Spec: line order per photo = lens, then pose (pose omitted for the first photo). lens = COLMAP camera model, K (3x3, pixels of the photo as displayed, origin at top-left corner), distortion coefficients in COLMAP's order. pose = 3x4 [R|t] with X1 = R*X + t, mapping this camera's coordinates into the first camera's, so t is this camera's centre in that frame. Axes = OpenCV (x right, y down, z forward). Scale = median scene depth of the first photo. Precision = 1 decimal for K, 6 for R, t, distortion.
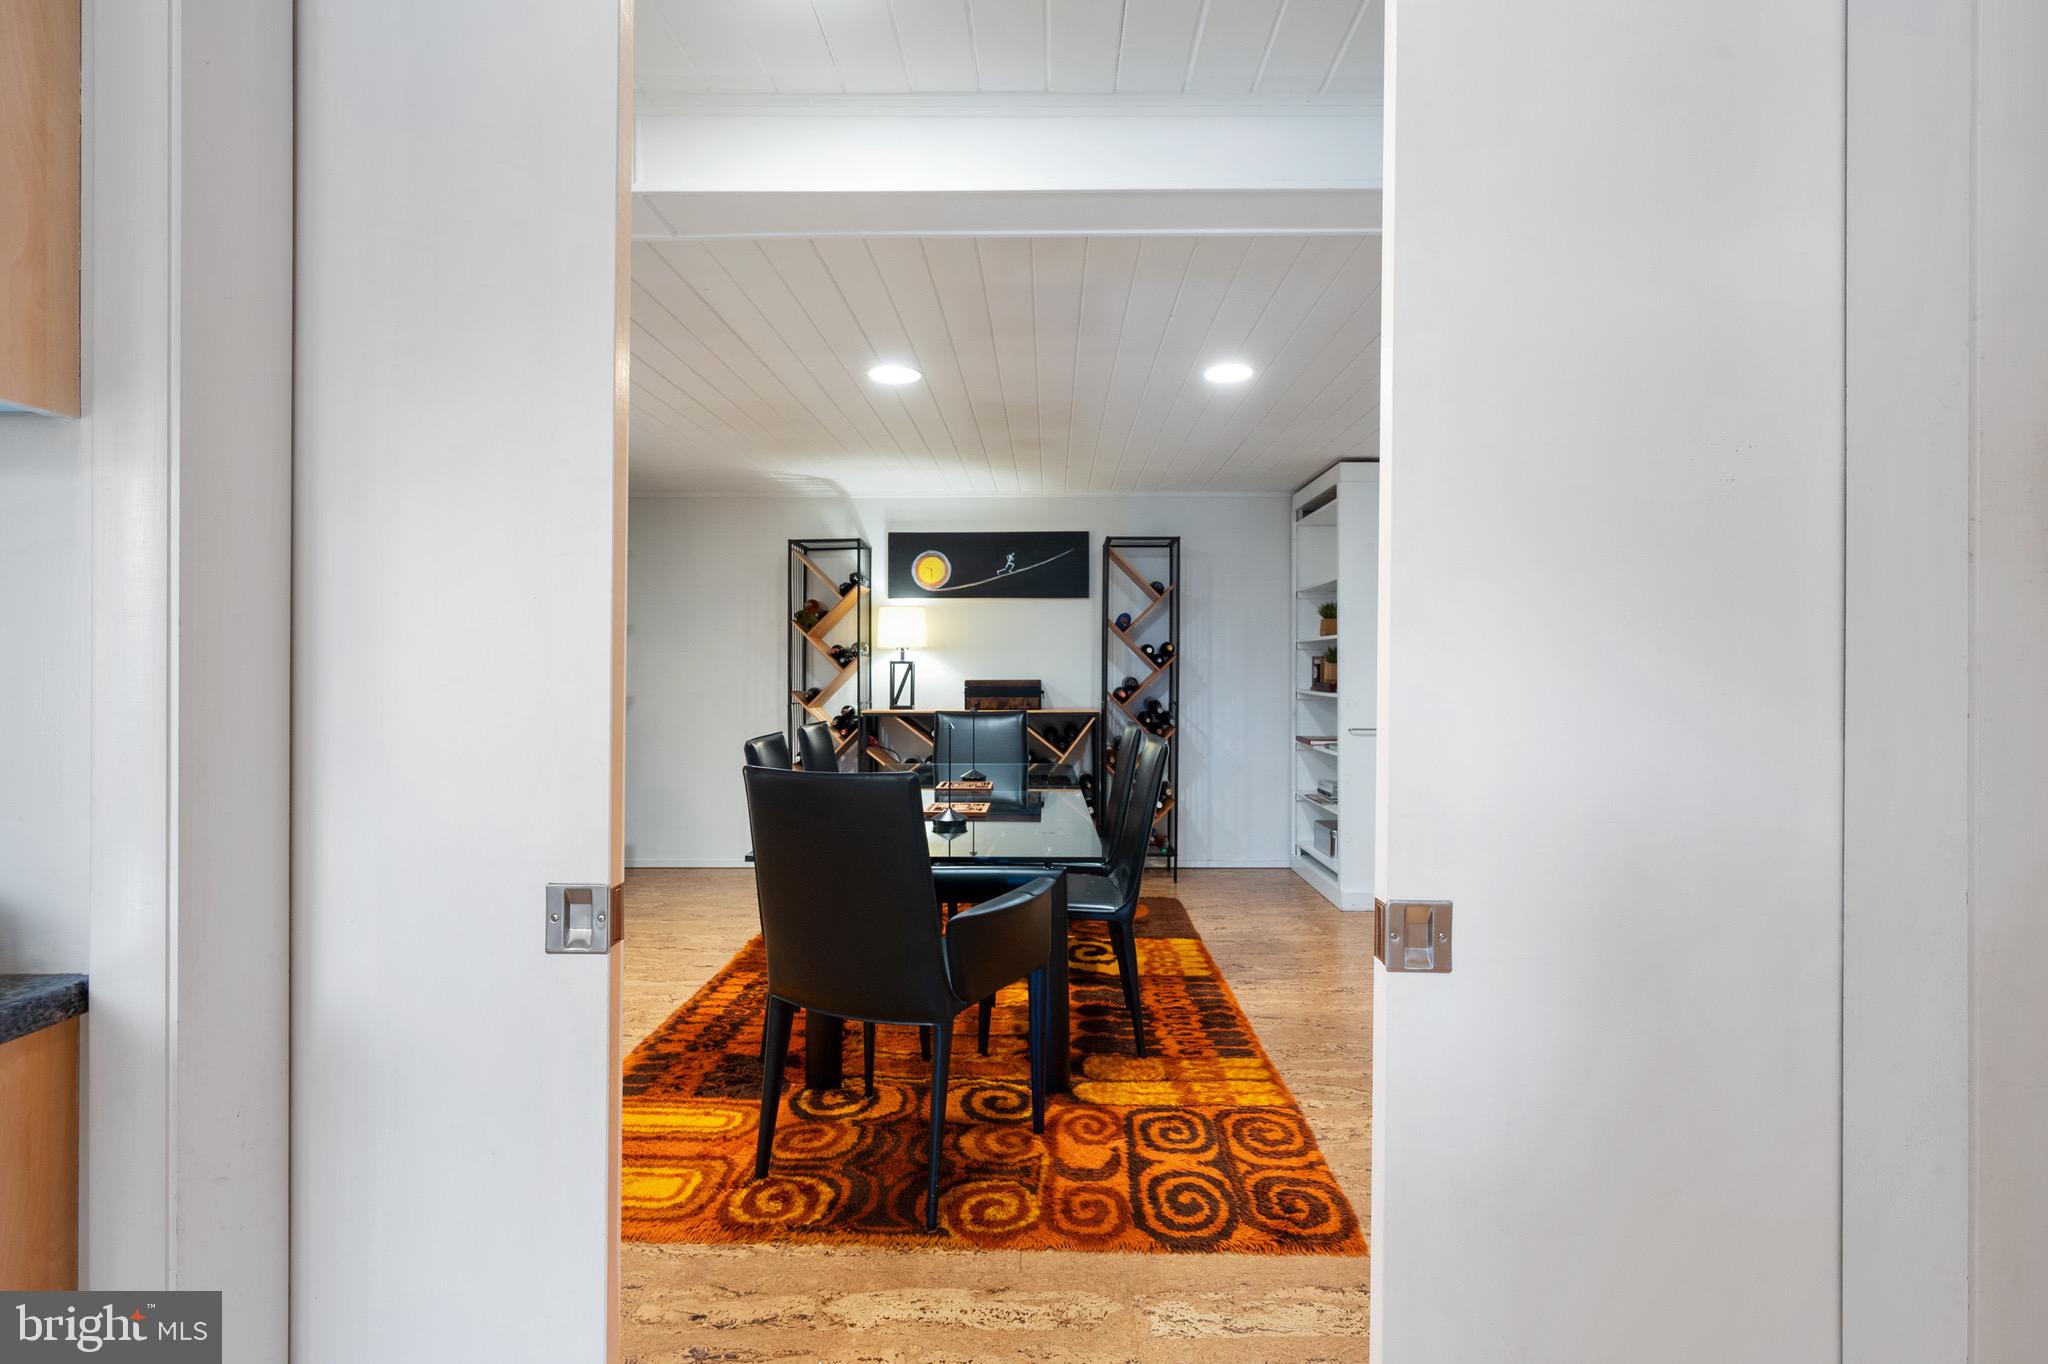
lens RADIAL K [[991.7, 0, 1021.6], [0, 991.7, 684.1], [0, 0, 1]] dist [-0.005990, -0.000450]
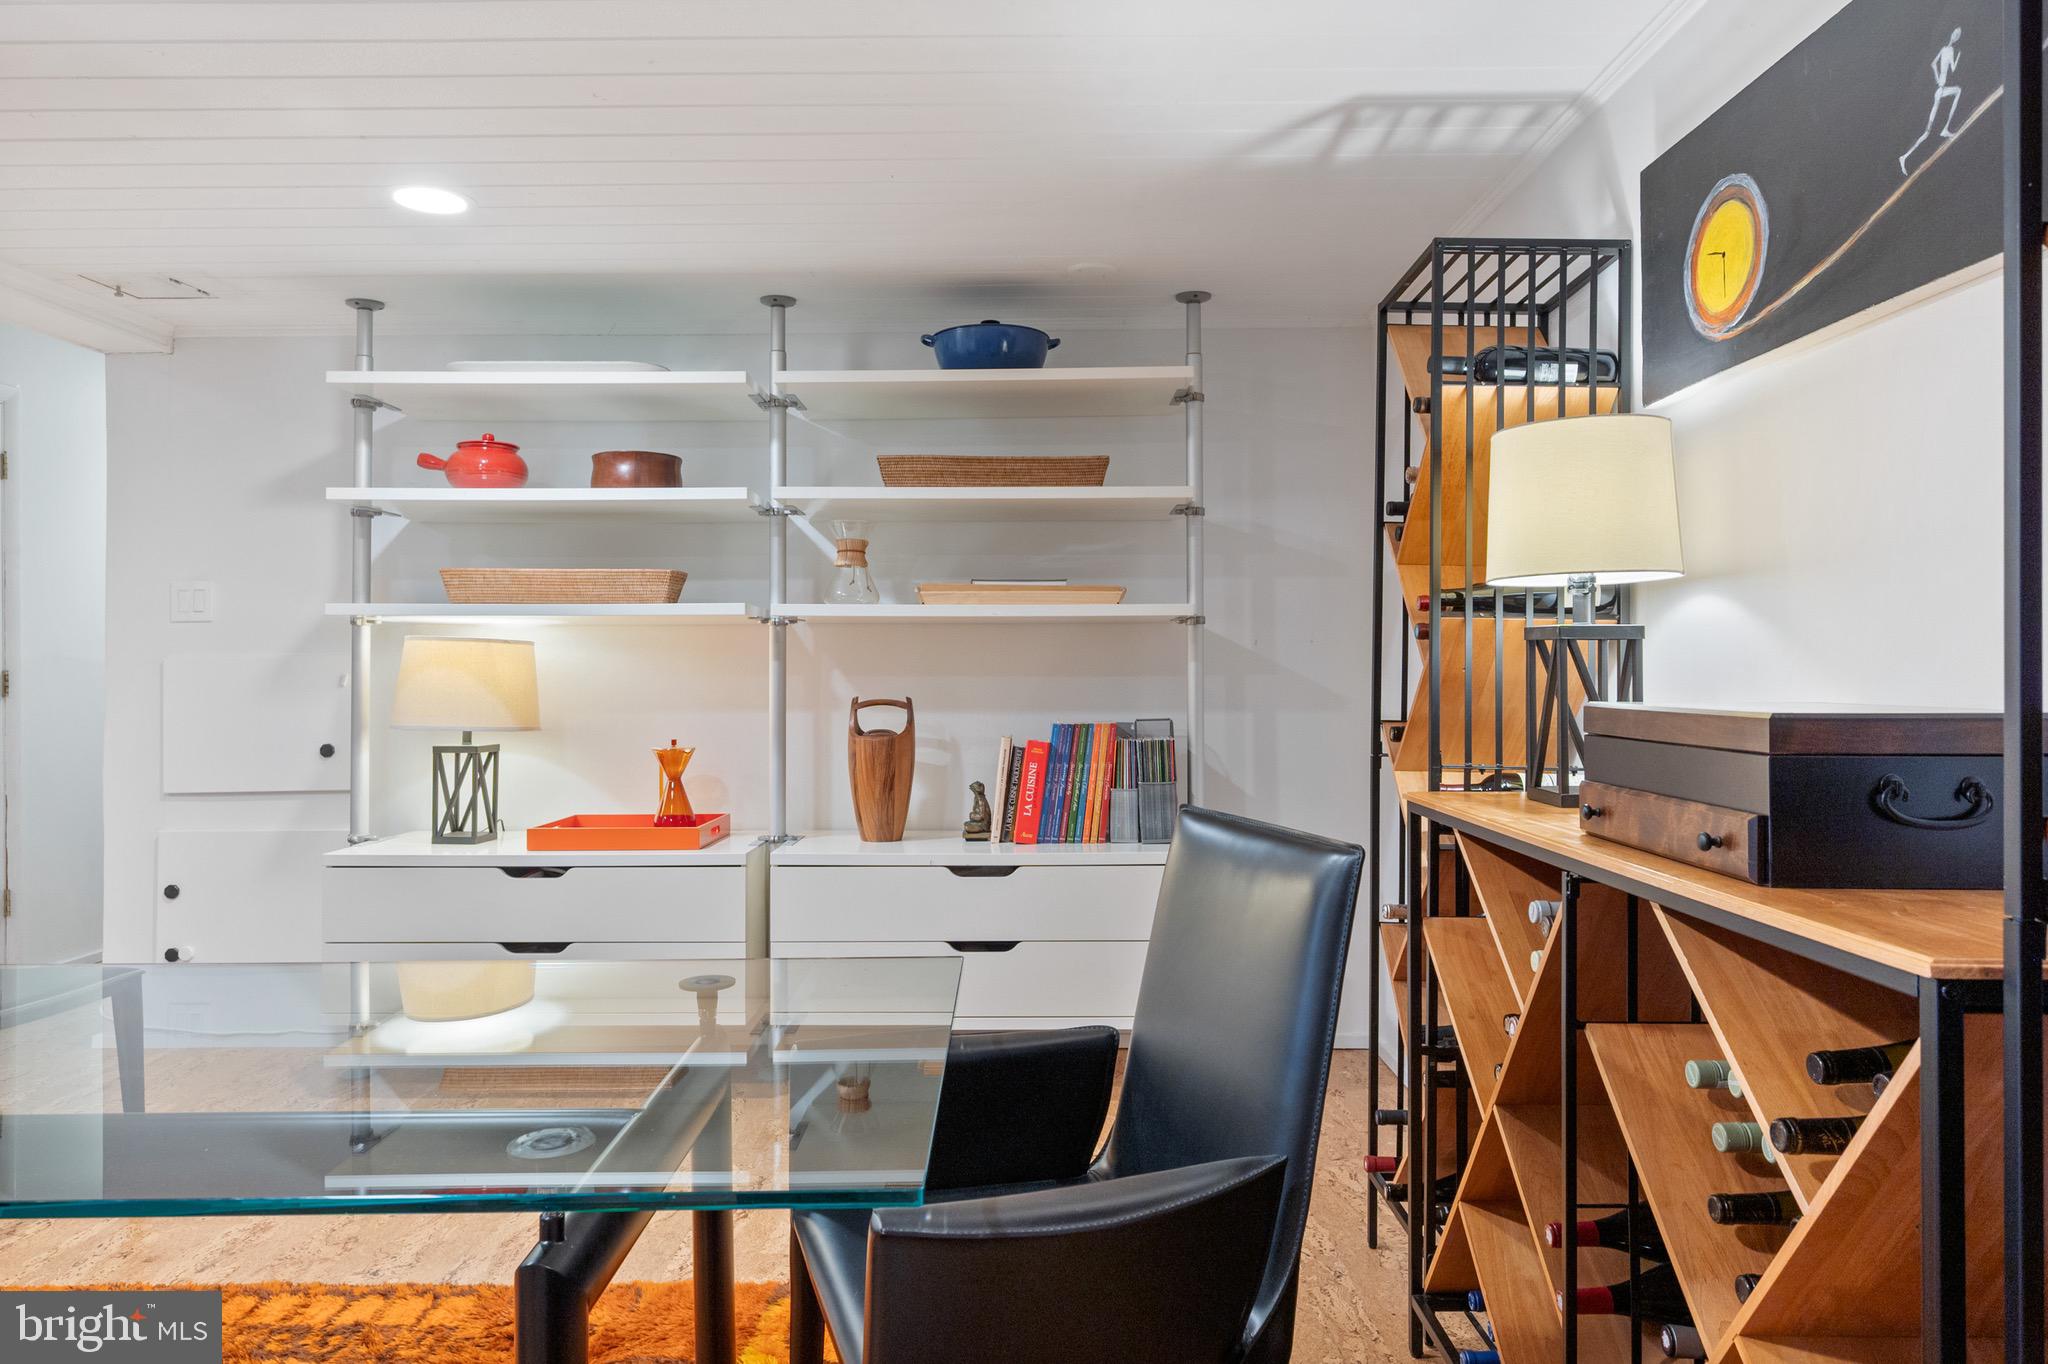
lens RADIAL K [[1298.6, 0, 1023.7], [0, 1298.6, 659.7], [0, 0, 1]] dist [-0.008120, -0.002438]
pose [[0.023528, -0.002661, -0.999720, 0.235741], [-0.015961, 0.999868, -0.003037, -0.012424], [0.999596, 0.016028, 0.023483, 0.861831]]
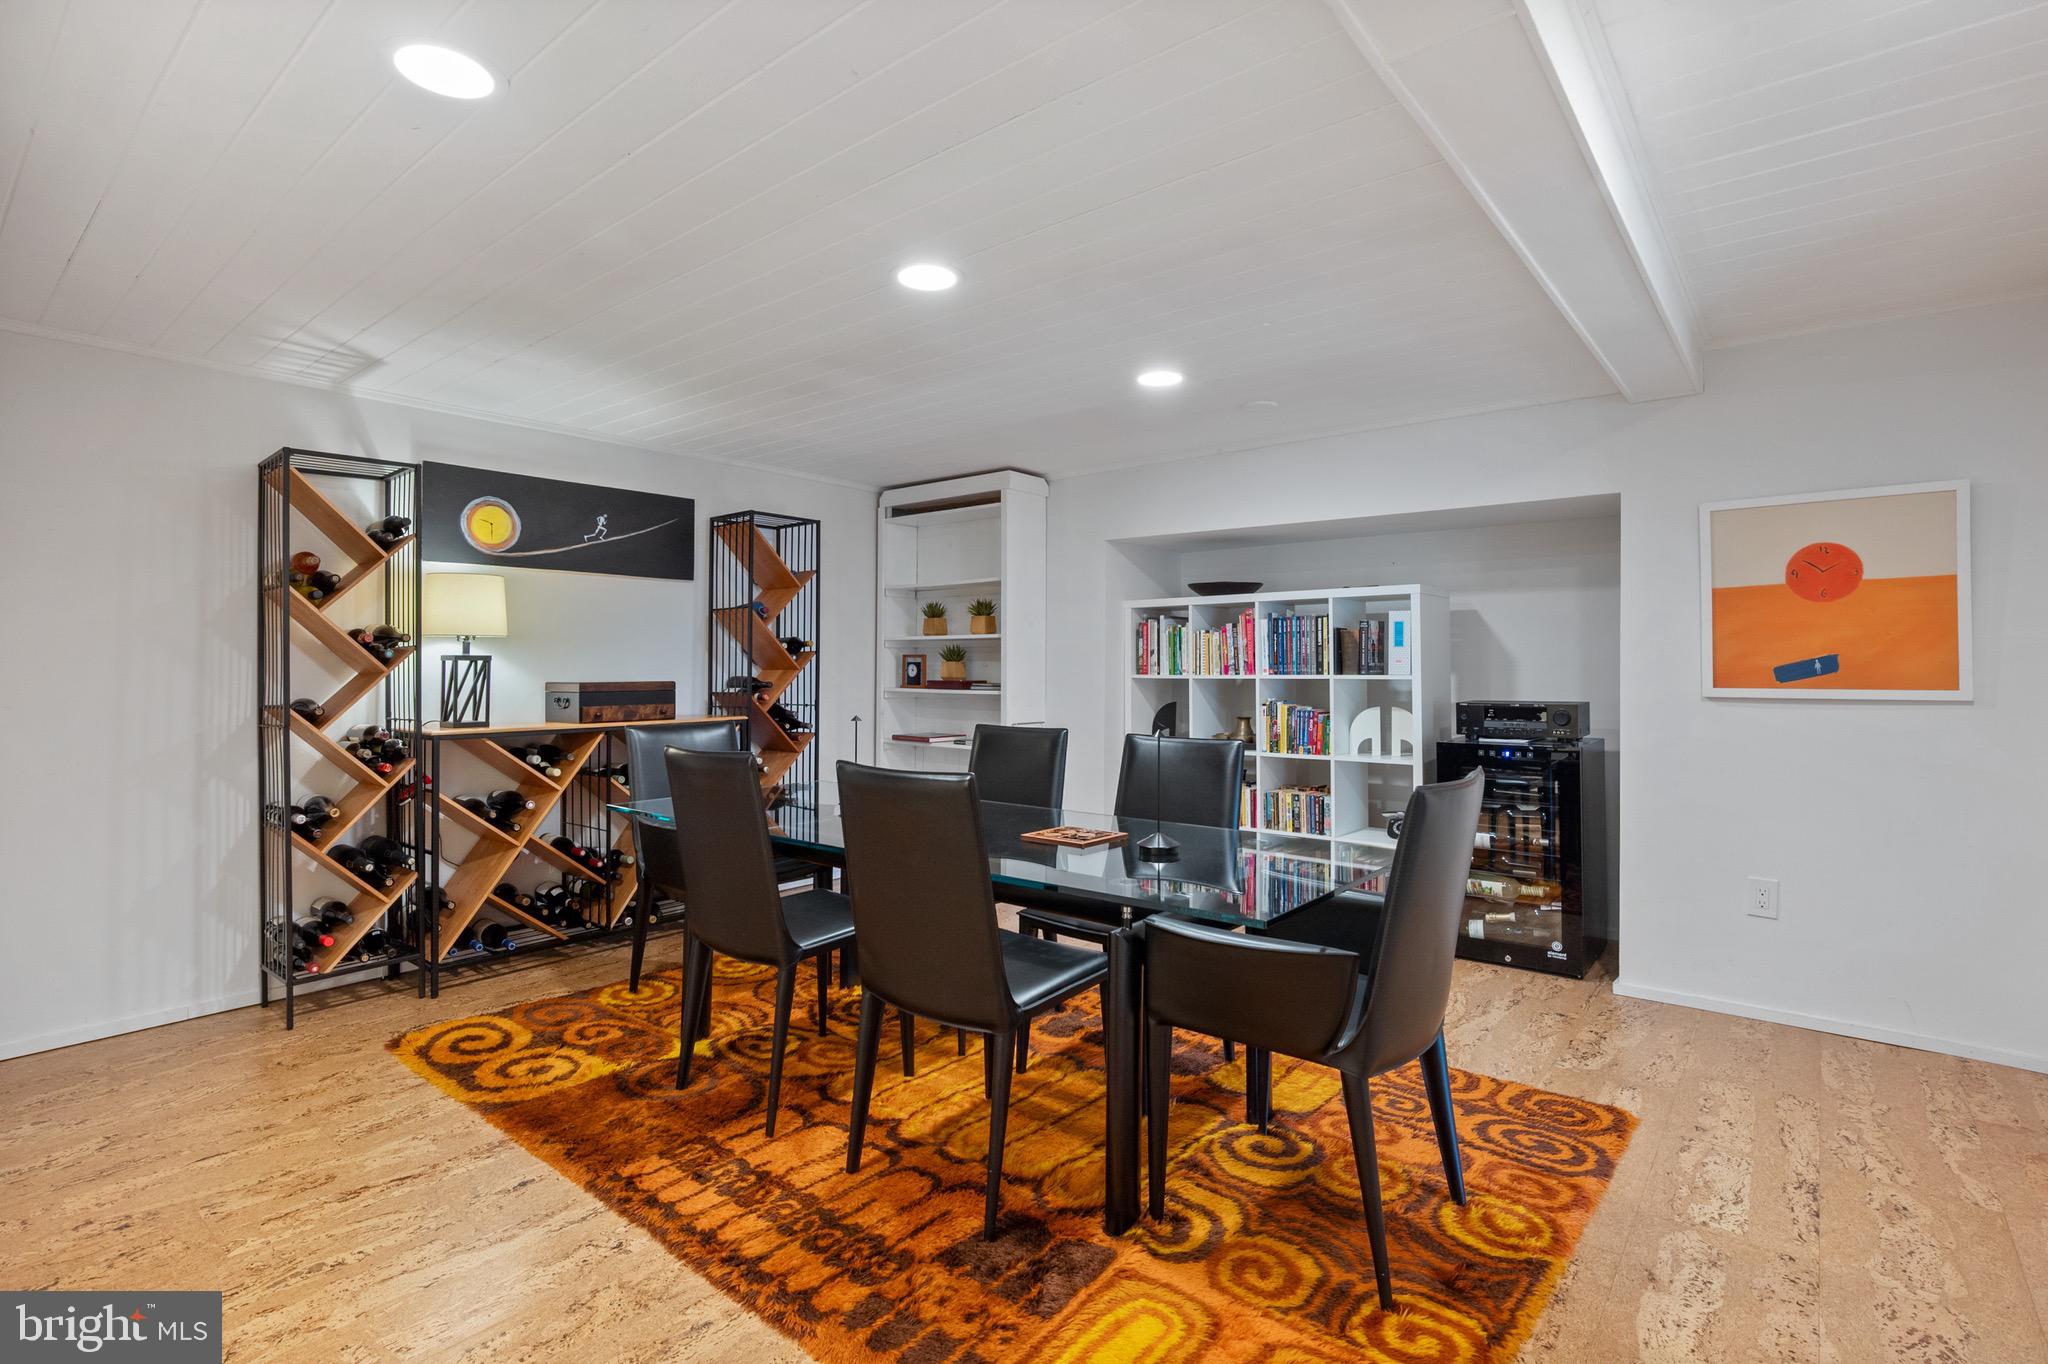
lens RADIAL K [[987.9, 0, 1020.6], [0, 987.9, 662.2], [0, 0, 1]] dist [0.003586, -0.000581]
pose [[0.622039, 0.004728, 0.782972, -0.420099], [0.015990, 0.999697, -0.018739, -0.000266], [-0.782823, 0.024176, 0.621775, 0.298873]]
